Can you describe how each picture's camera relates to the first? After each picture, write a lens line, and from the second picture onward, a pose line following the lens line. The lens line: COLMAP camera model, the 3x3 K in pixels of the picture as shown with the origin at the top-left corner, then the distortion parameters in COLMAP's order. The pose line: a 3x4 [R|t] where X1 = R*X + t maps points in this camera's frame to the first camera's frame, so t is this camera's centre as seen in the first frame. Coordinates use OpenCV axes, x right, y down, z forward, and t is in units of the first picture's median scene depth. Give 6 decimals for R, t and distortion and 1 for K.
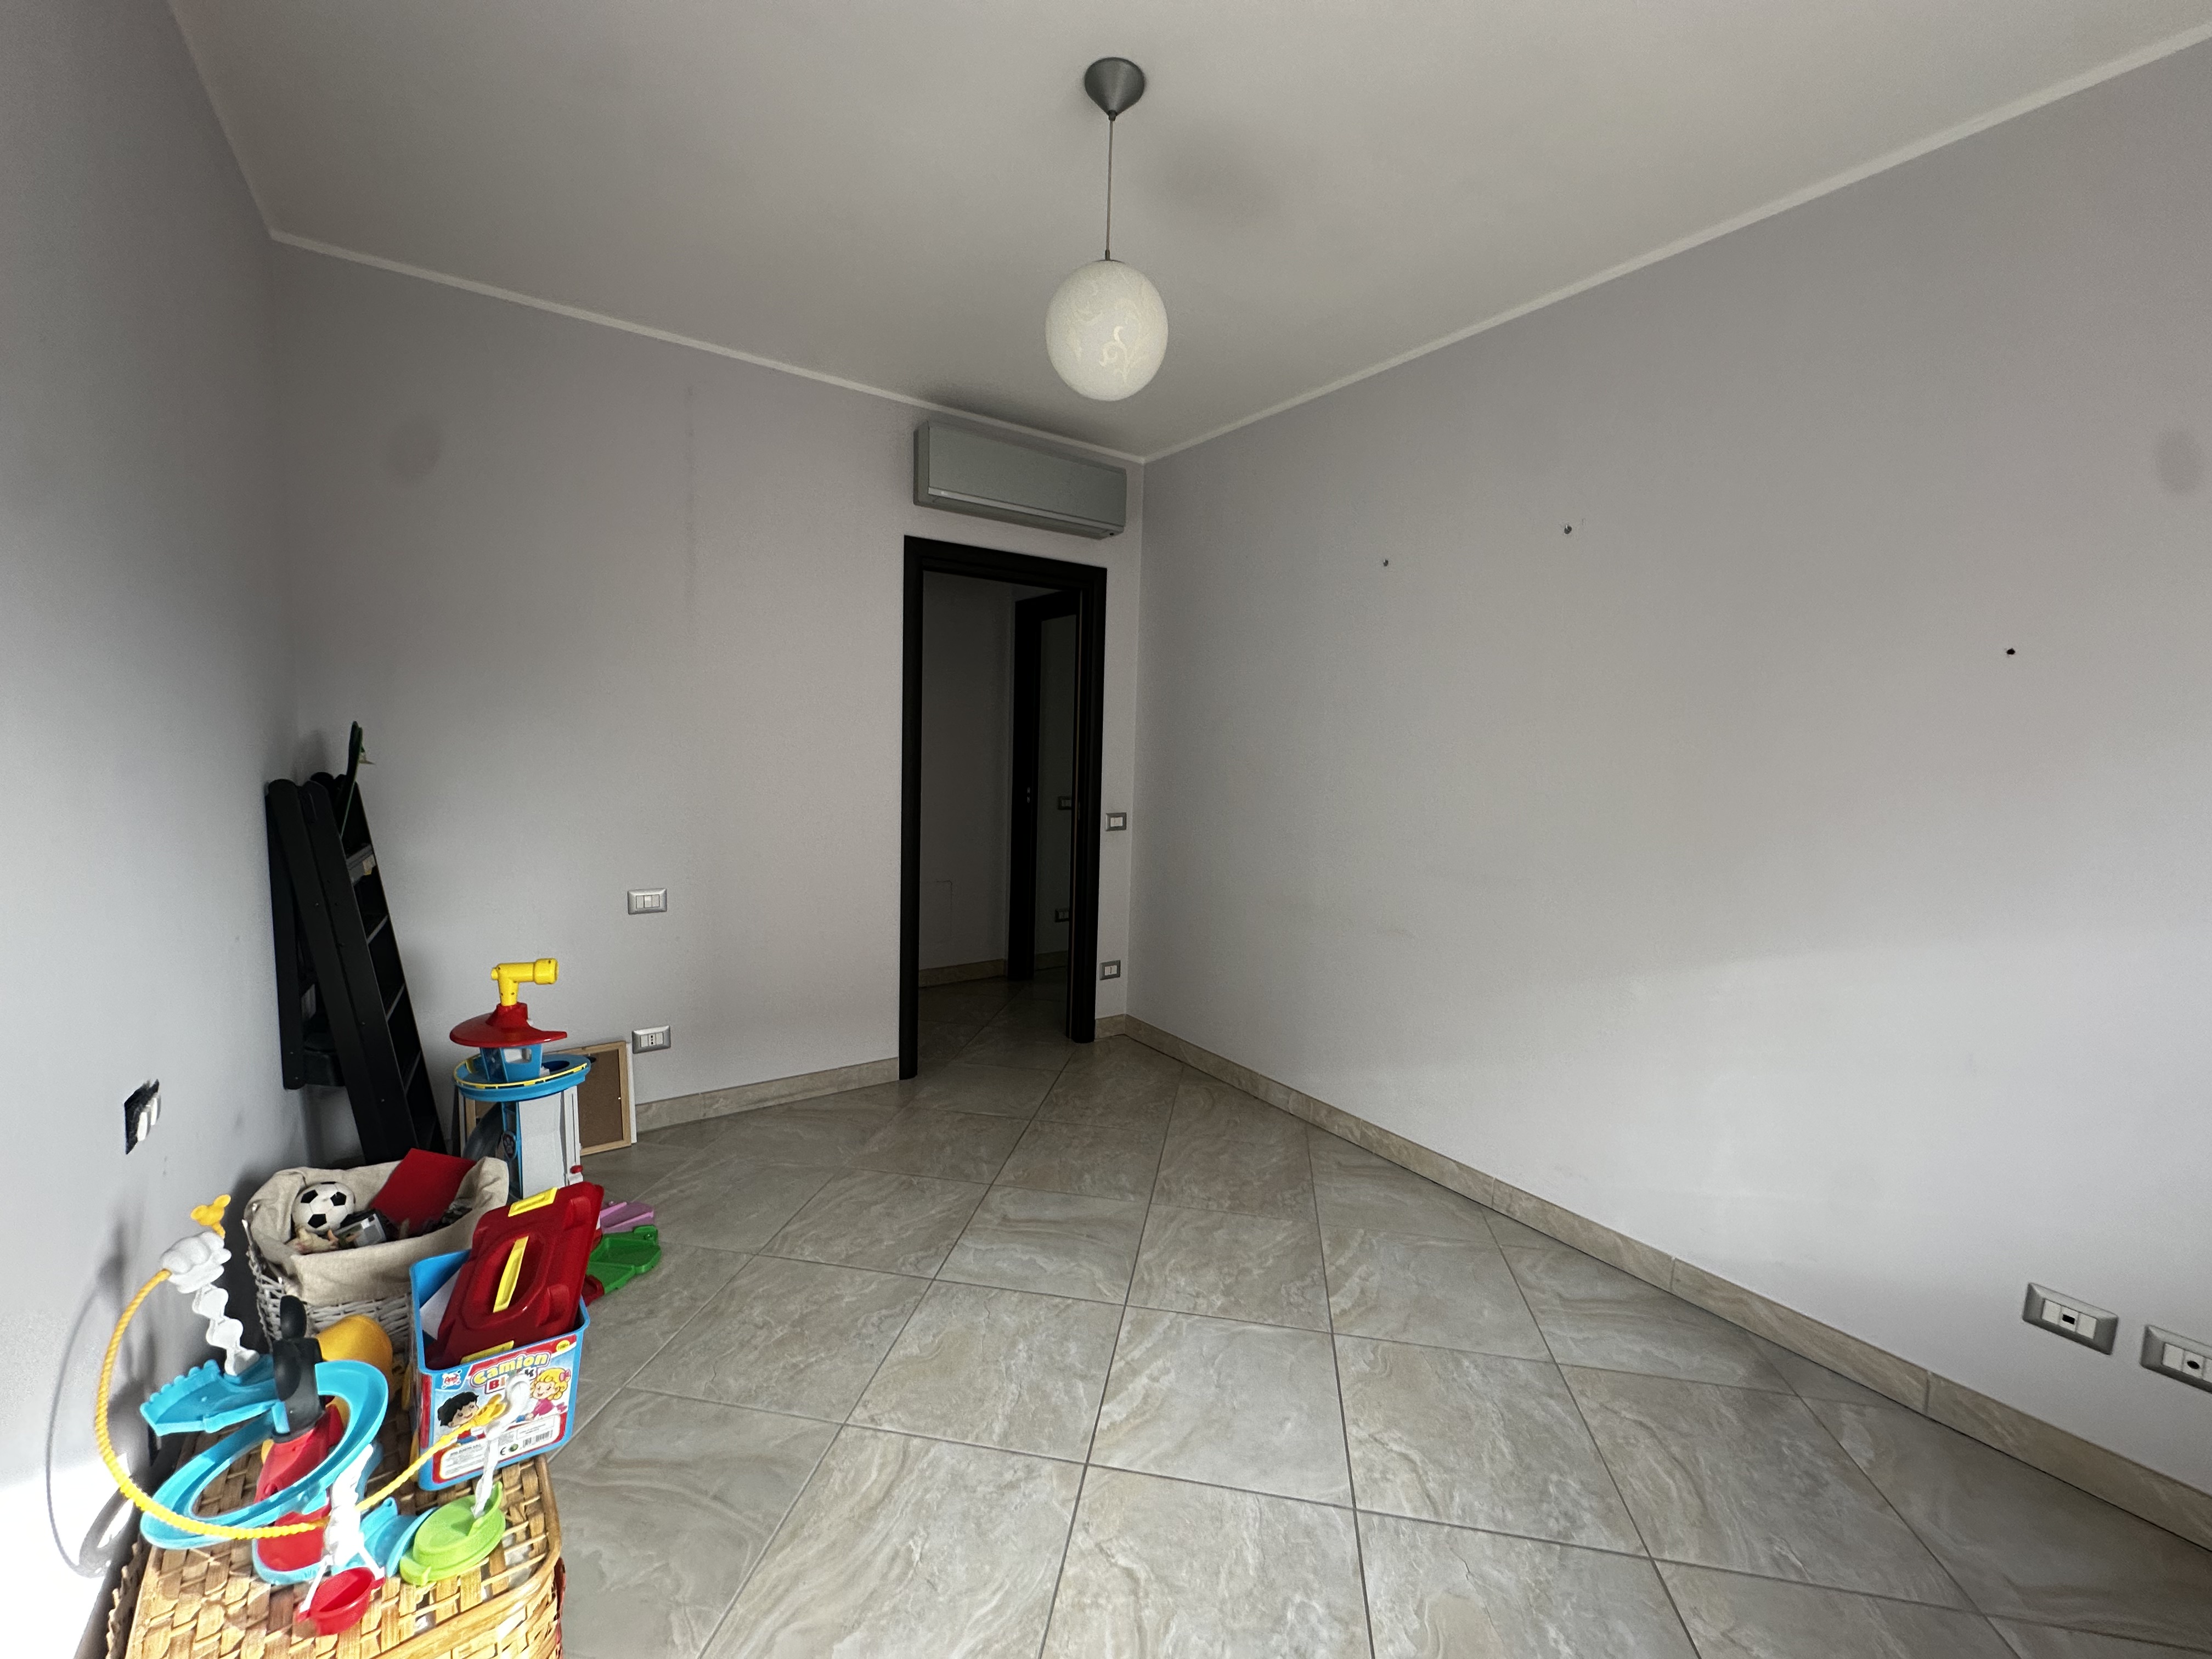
lens RADIAL K [[880.6, 0, 1107.2], [0, 880.6, 826.3], [0, 0, 1]] dist [-0.004866, 0.000389]
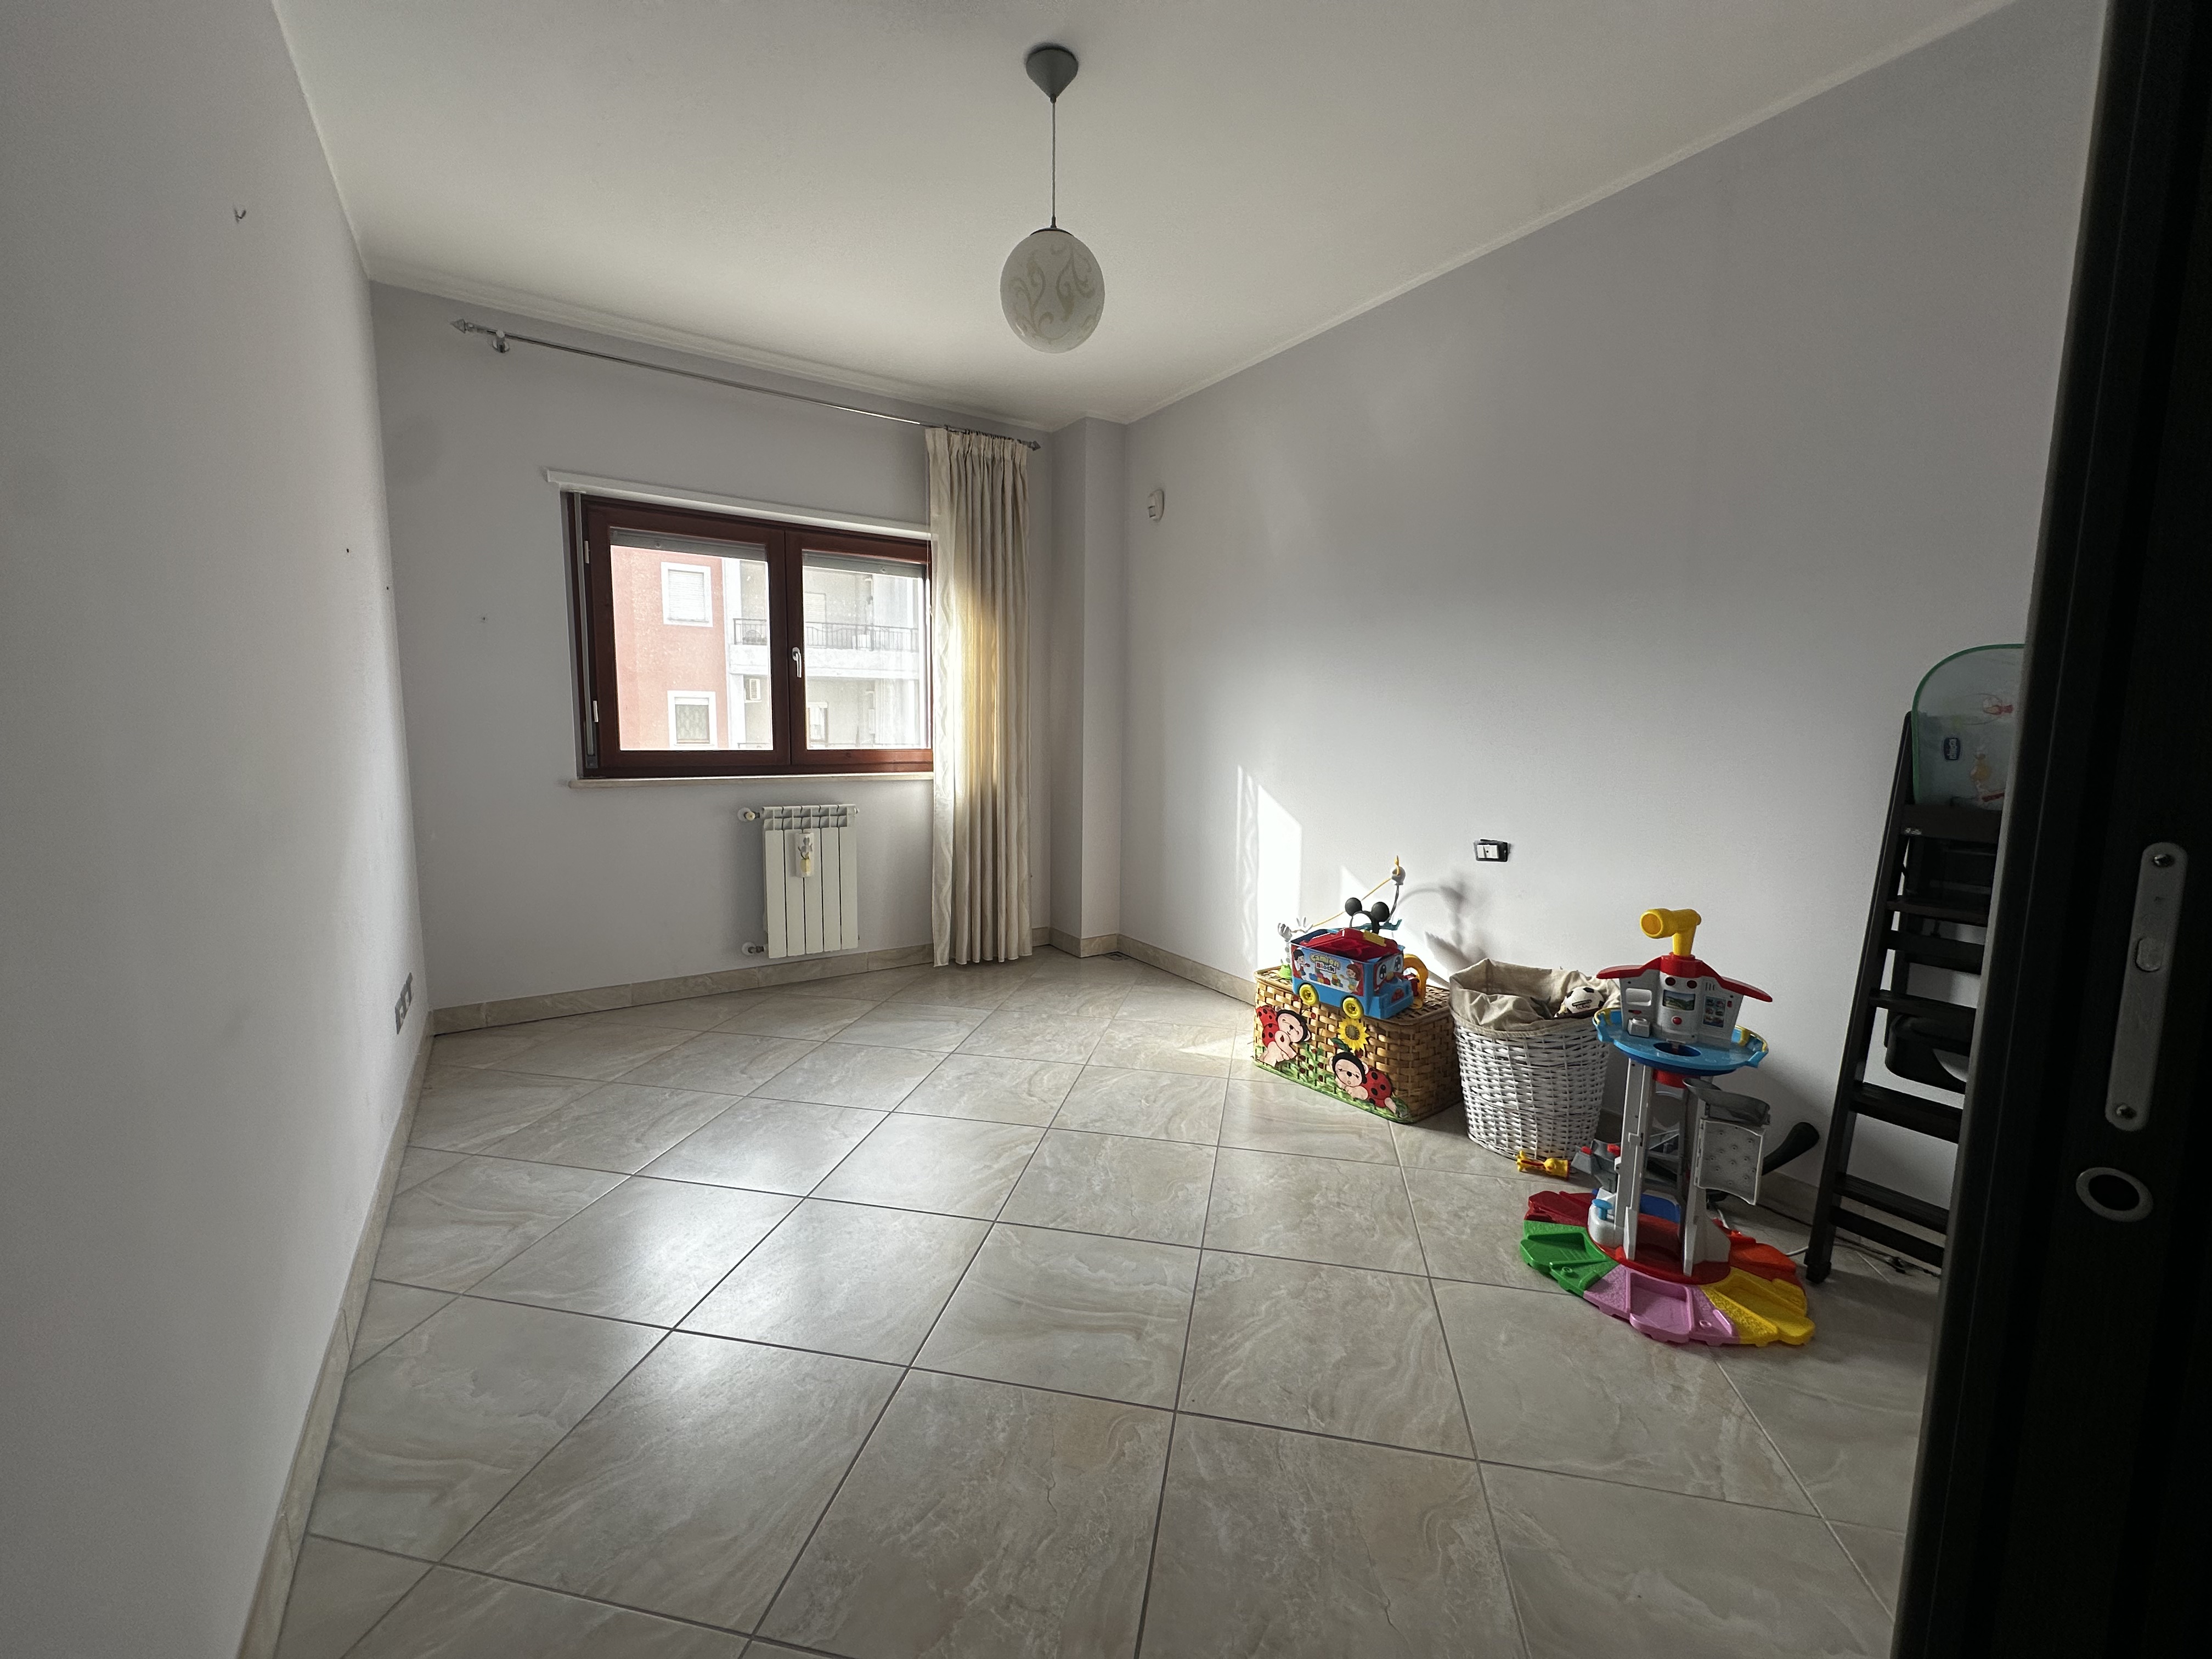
lens RADIAL K [[879.4, 0, 1104.9], [0, 879.4, 825.9], [0, 0, 1]] dist [-0.001876, 0.000839]
pose [[-0.998735, -0.043765, 0.024754, -0.109453], [-0.037699, 0.977552, 0.207295, -0.093067], [-0.033270, 0.206100, -0.977965, 1.914649]]
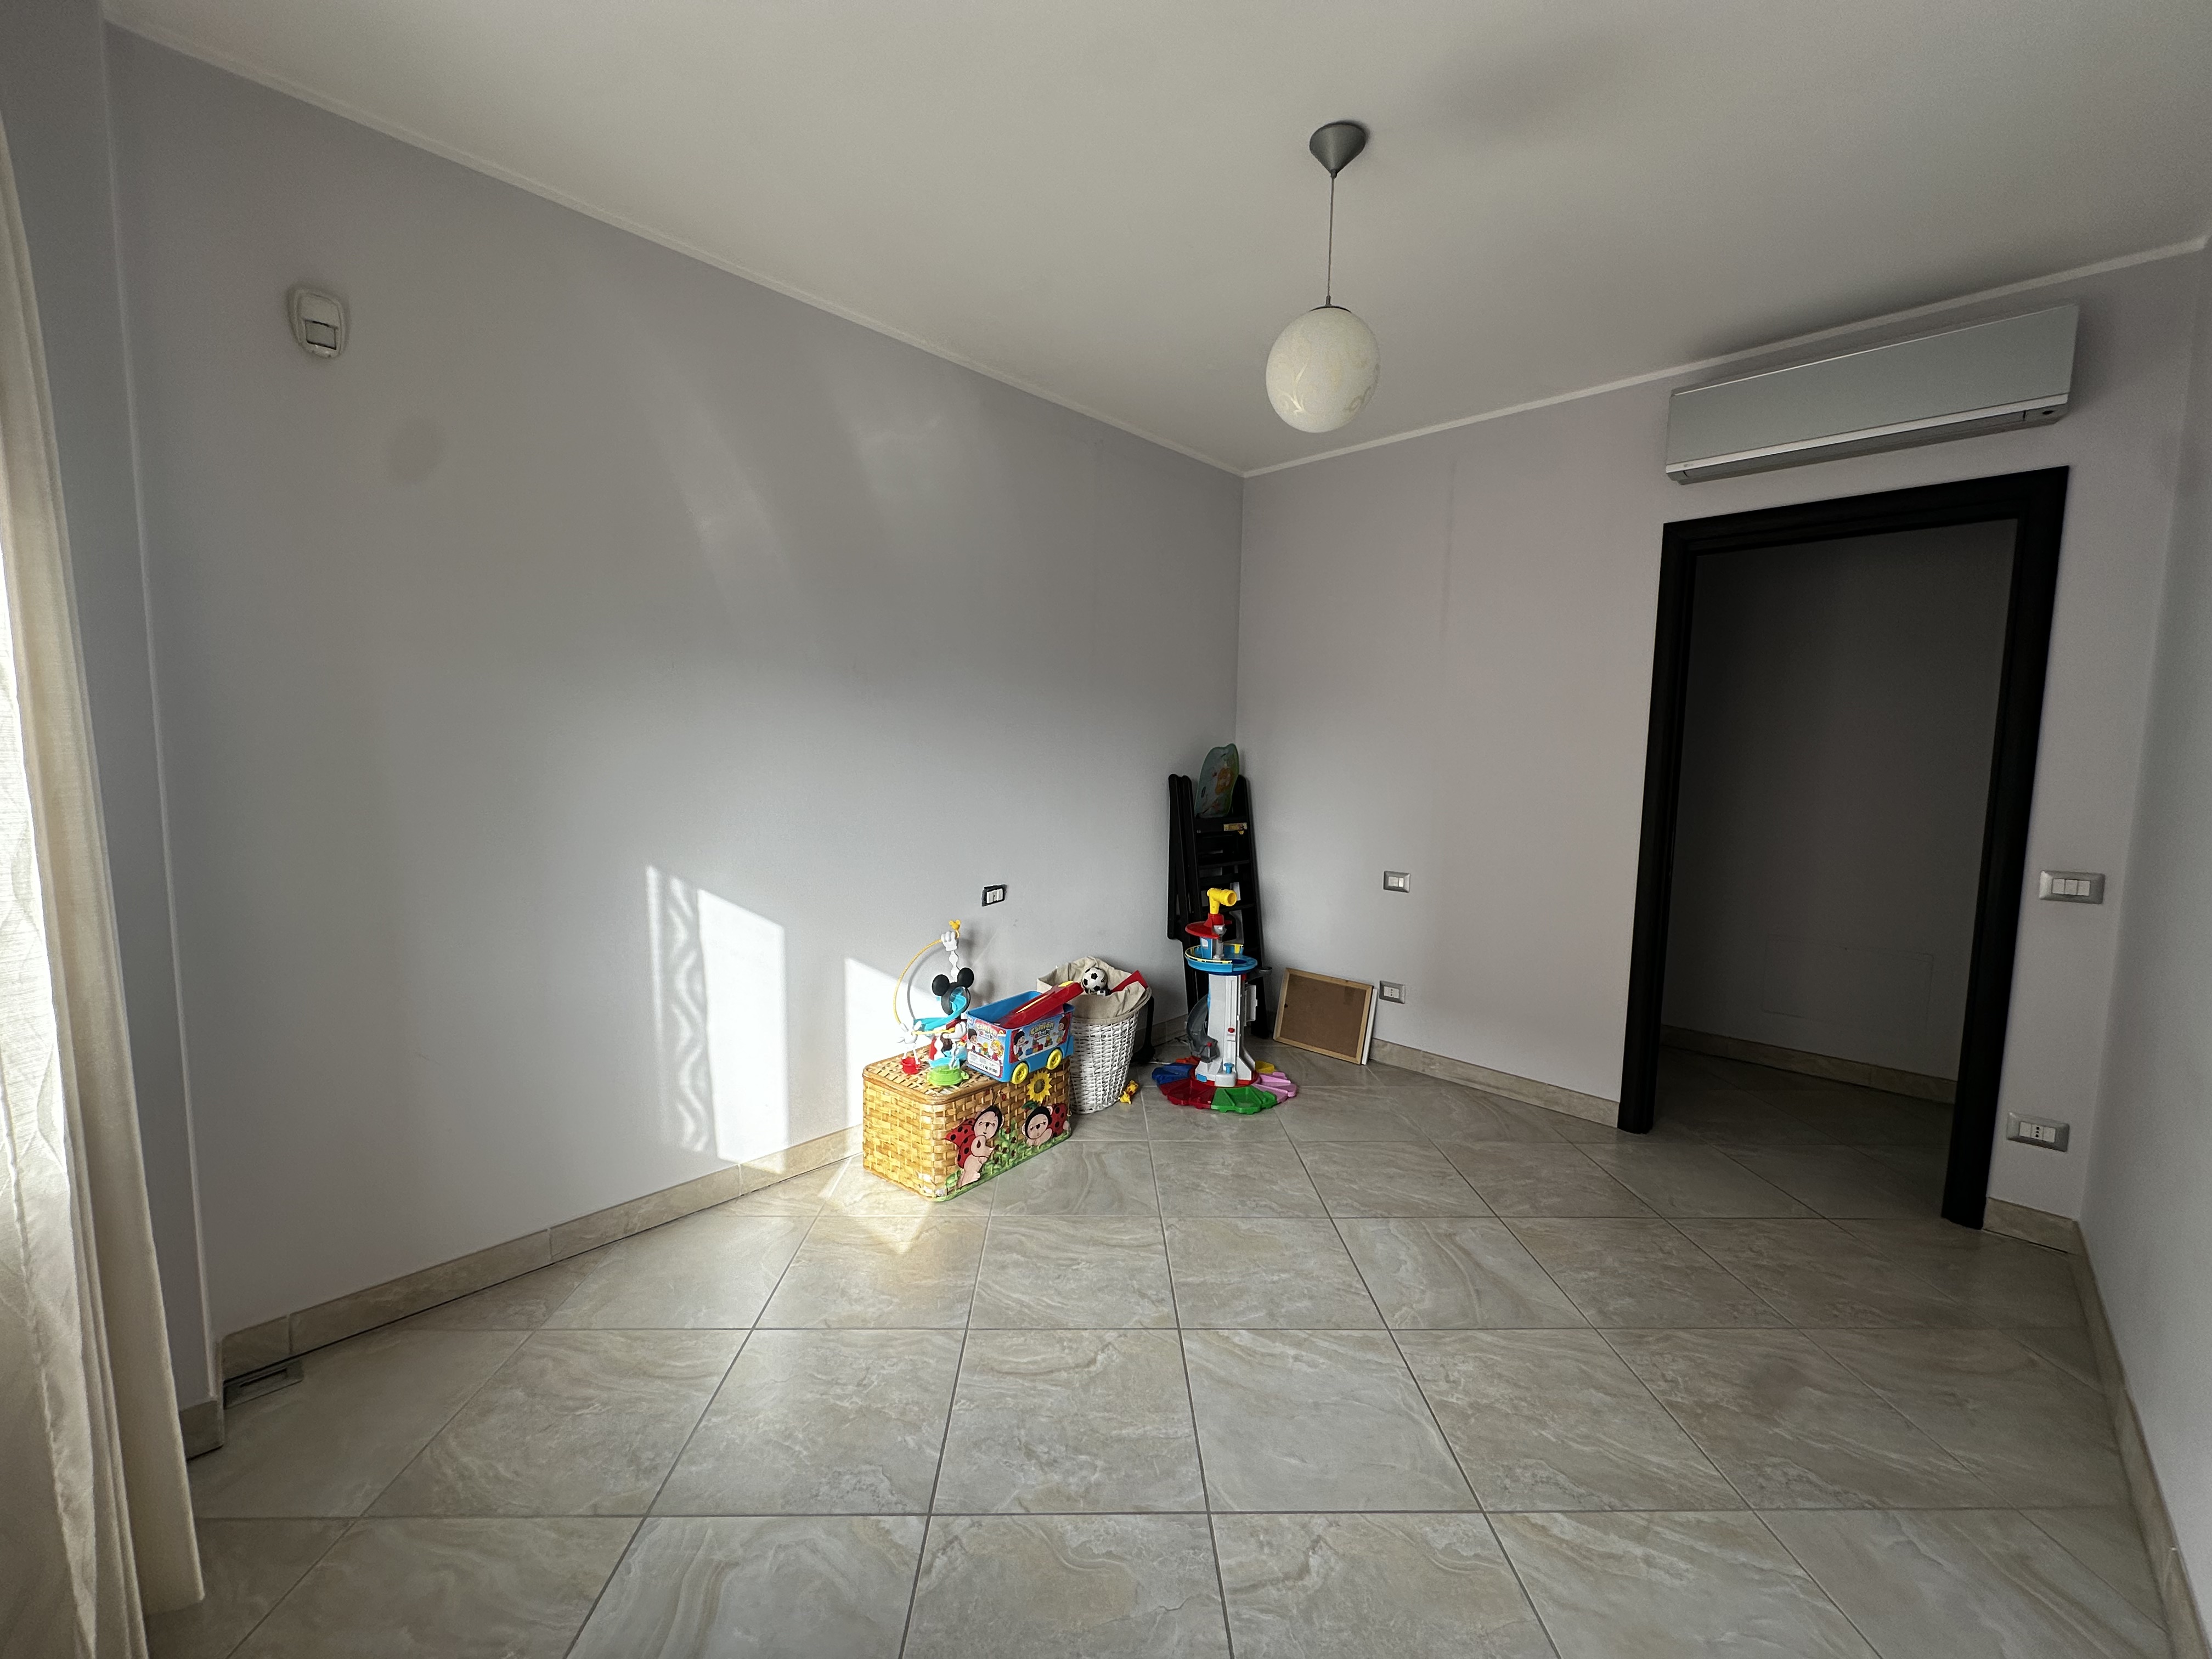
lens RADIAL K [[879.4, 0, 1104.9], [0, 879.4, 825.9], [0, 0, 1]] dist [-0.001876, 0.000839]
pose [[0.193978, 0.064564, -0.978879, 0.889605], [-0.100220, 0.993915, 0.045696, -0.014784], [0.975873, 0.089239, 0.199268, 0.471423]]
